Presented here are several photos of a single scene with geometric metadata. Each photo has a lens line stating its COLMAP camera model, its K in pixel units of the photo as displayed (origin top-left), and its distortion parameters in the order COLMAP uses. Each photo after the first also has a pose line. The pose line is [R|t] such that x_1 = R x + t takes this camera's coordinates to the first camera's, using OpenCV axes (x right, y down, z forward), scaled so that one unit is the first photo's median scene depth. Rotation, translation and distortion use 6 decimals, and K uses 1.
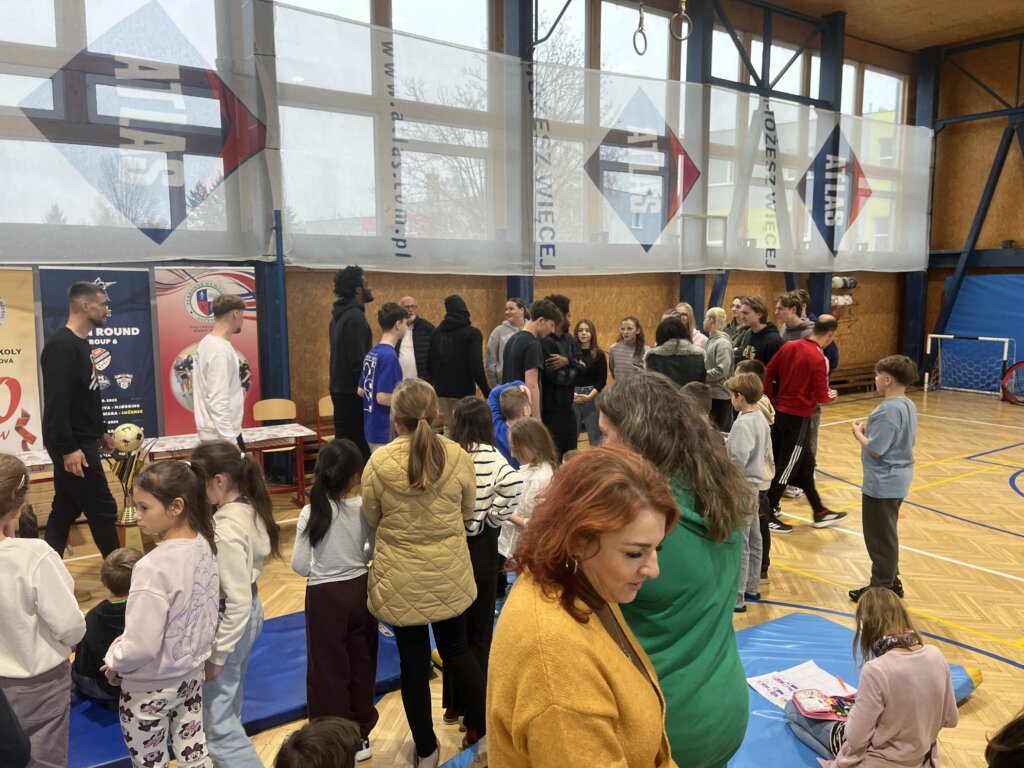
lens RADIAL K [[774.7, 0, 512.0], [0, 774.7, 384.0], [0, 0, 1]] dist [0.075042, -0.104508]
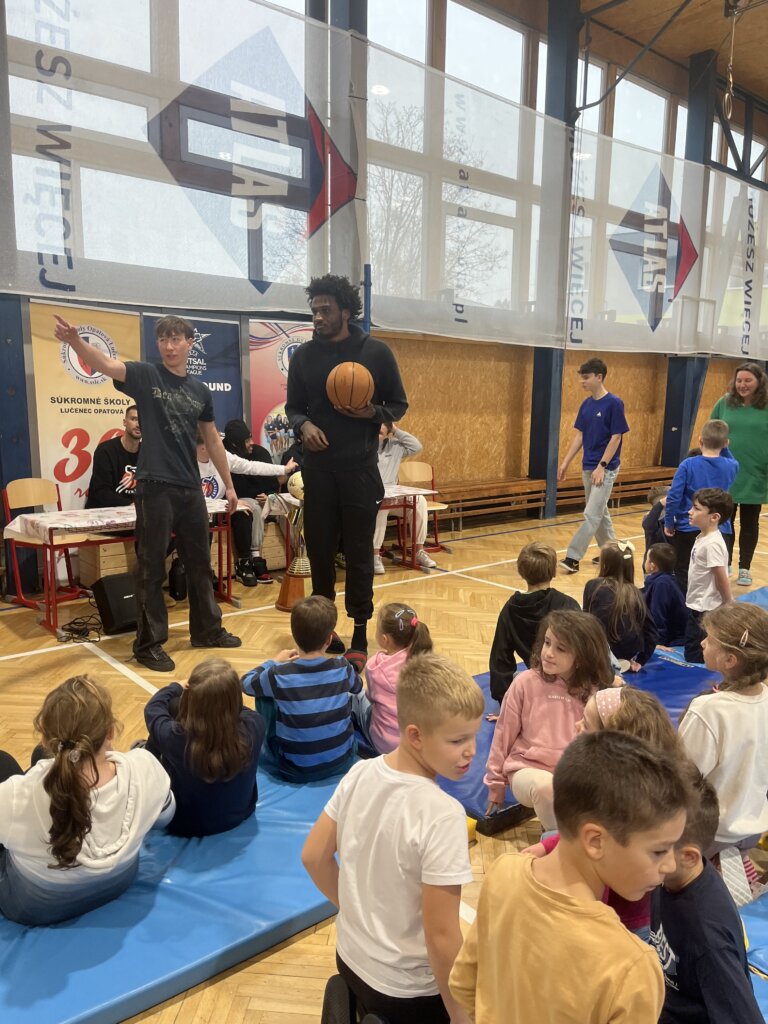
lens RADIAL K [[773.5, 0, 391.9], [0, 773.5, 531.1], [0, 0, 1]] dist [0.046358, -0.048300]
pose [[0.995012, 0.000028, 0.099756, -0.299675], [-0.004395, 0.999041, 0.043555, 0.052423], [-0.099659, -0.043777, 0.994058, 0.024365]]
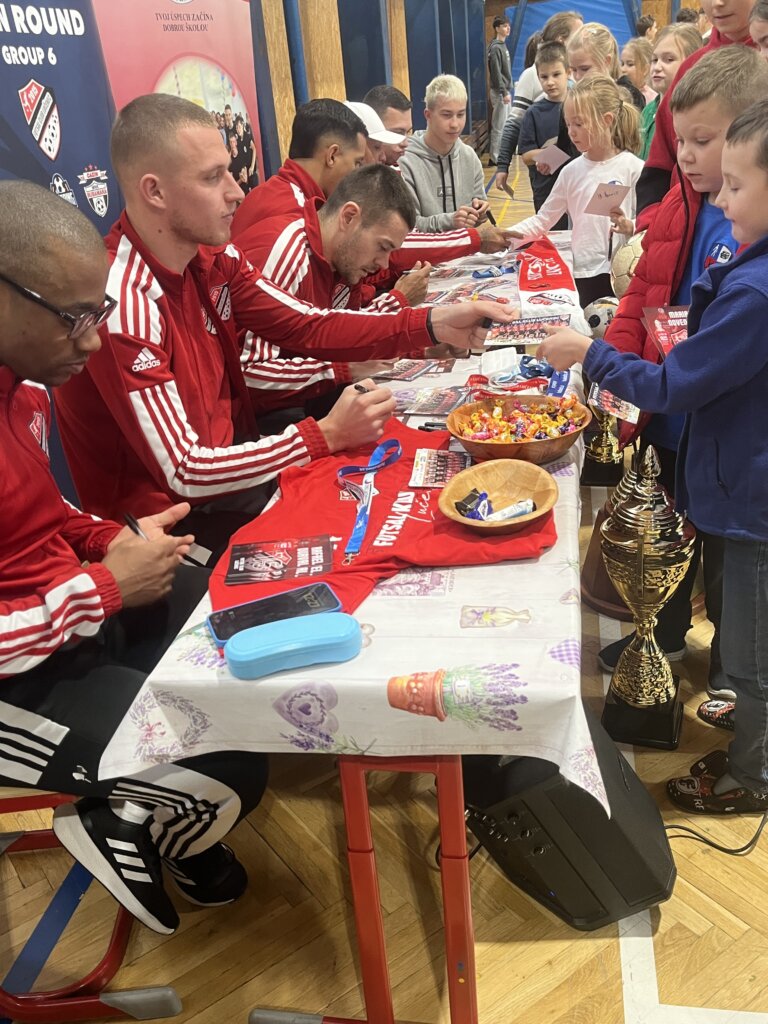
lens RADIAL K [[940.5, 0, 384.0], [0, 940.5, 512.0], [0, 0, 1]] dist [0.077665, -0.107527]
pose [[0.695578, -0.351722, 0.626468, -0.554784], [0.173027, 0.928316, 0.329076, 0.008661], [-0.697304, -0.120502, 0.706574, 0.485866]]
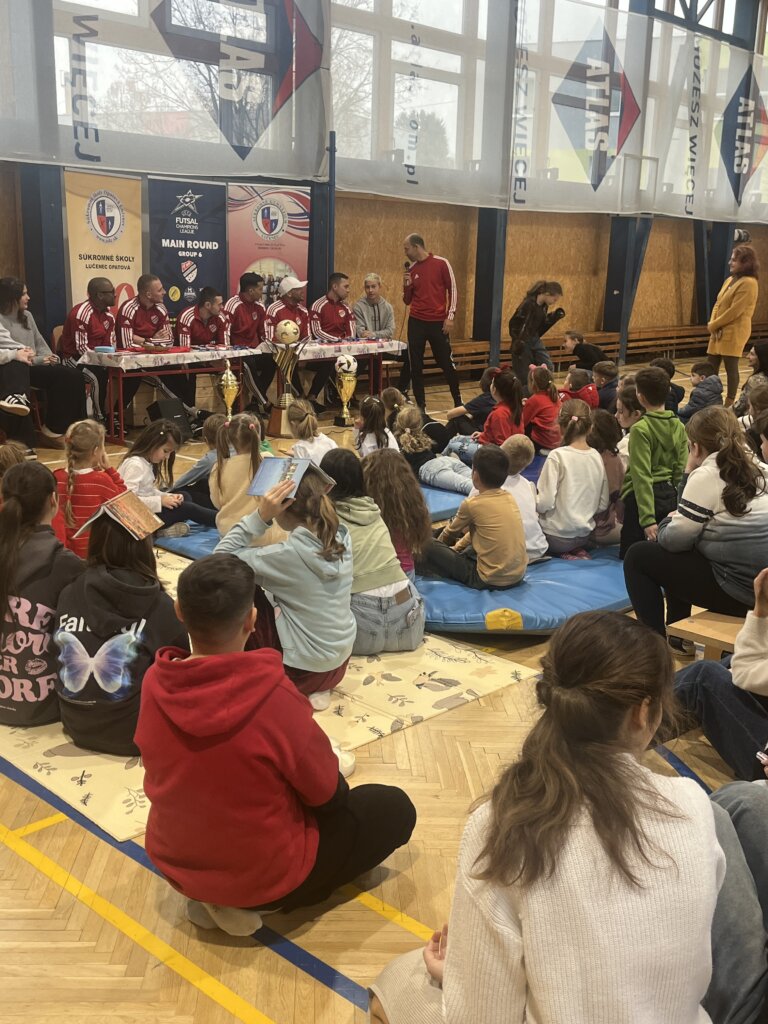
lens RADIAL K [[1109.3, 0, 379.6], [0, 1109.3, 547.4], [0, 0, 1]] dist [0.019887, 0.003517]
pose [[0.976330, -0.025841, 0.214739, -0.468378], [-0.003011, 0.991118, 0.132954, 0.105940], [-0.216267, -0.130454, 0.967580, -0.424910]]
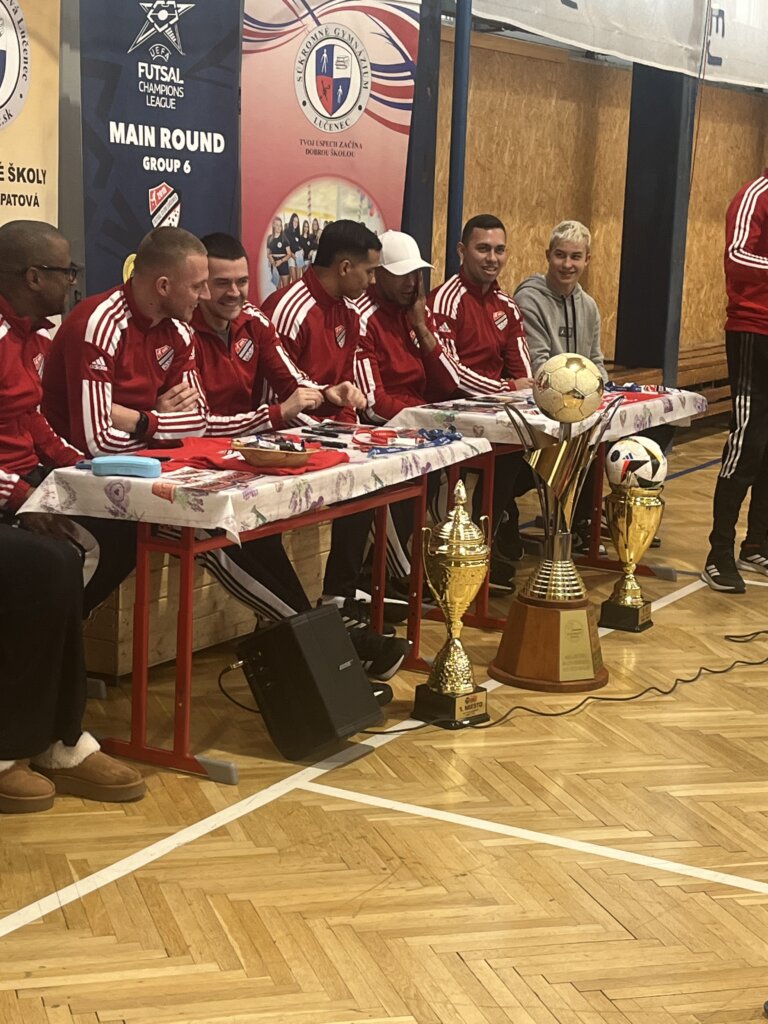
lens RADIAL K [[1838.6, 0, 351.7], [0, 1838.6, 562.8], [0, 0, 1]] dist [0.079112, -0.223938]
pose [[0.898428, -0.049690, 0.436301, -0.650467], [0.015614, 0.996564, 0.081345, 0.051434], [-0.438844, -0.066270, 0.896116, 0.114993]]
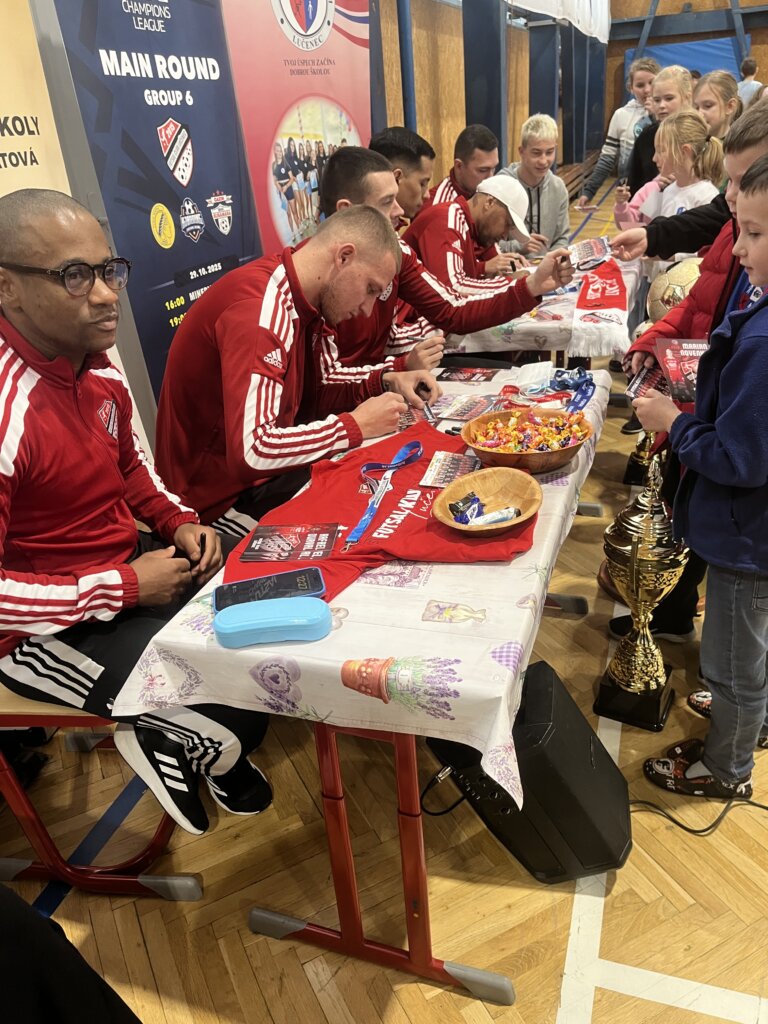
lens RADIAL K [[774.7, 0, 368.9], [0, 774.7, 518.5], [0, 0, 1]] dist [0.075042, -0.104508]
pose [[0.808047, -0.322594, 0.492944, -0.532635], [0.155294, 0.923792, 0.349989, 0.009731], [-0.568282, -0.206256, 0.796564, 0.479799]]
